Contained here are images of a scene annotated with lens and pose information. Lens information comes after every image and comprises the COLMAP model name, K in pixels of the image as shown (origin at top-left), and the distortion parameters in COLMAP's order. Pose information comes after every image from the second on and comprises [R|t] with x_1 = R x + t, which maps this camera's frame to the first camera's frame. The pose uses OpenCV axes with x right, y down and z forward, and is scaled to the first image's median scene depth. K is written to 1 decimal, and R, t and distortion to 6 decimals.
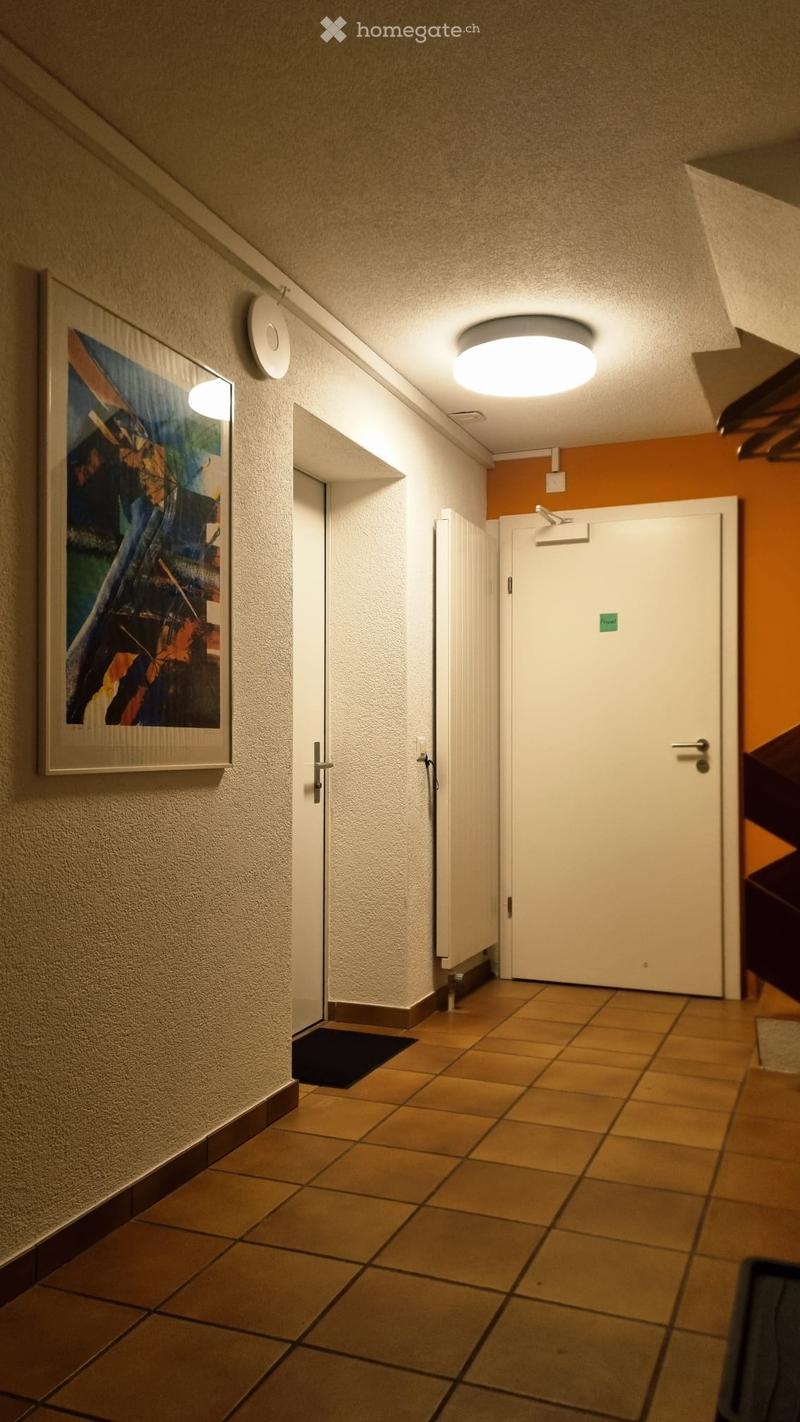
lens RADIAL K [[1071.3, 0, 400.0], [0, 1071.3, 711.0], [0, 0, 1]] dist [0.070380, -0.001539]
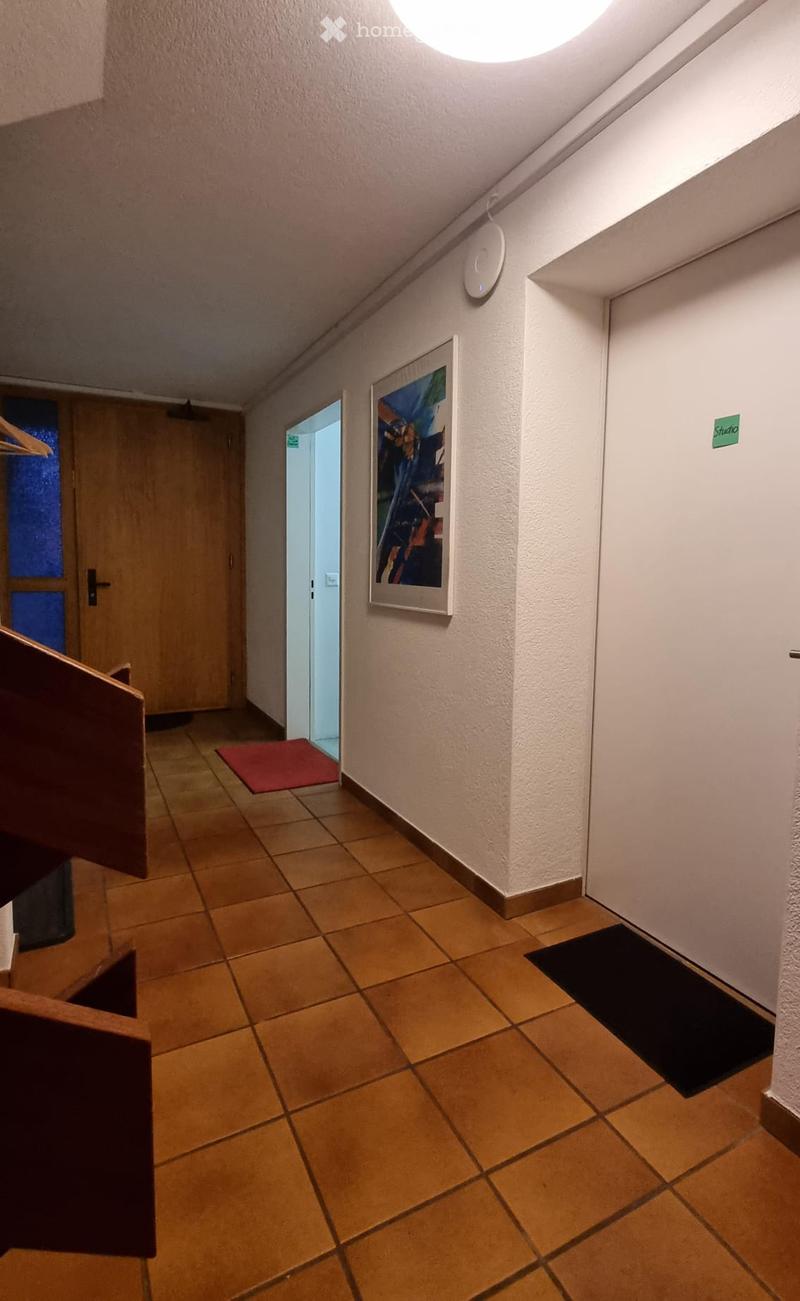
lens RADIAL K [[647.3, 0, 400.8], [0, 647.3, 618.9], [0, 0, 1]] dist [0.001244, 0.000205]
pose [[-0.650686, 0.052497, -0.757530, 0.581859], [0.007862, 0.998020, 0.062410, 0.003554], [0.759306, 0.034653, -0.649810, 1.637182]]
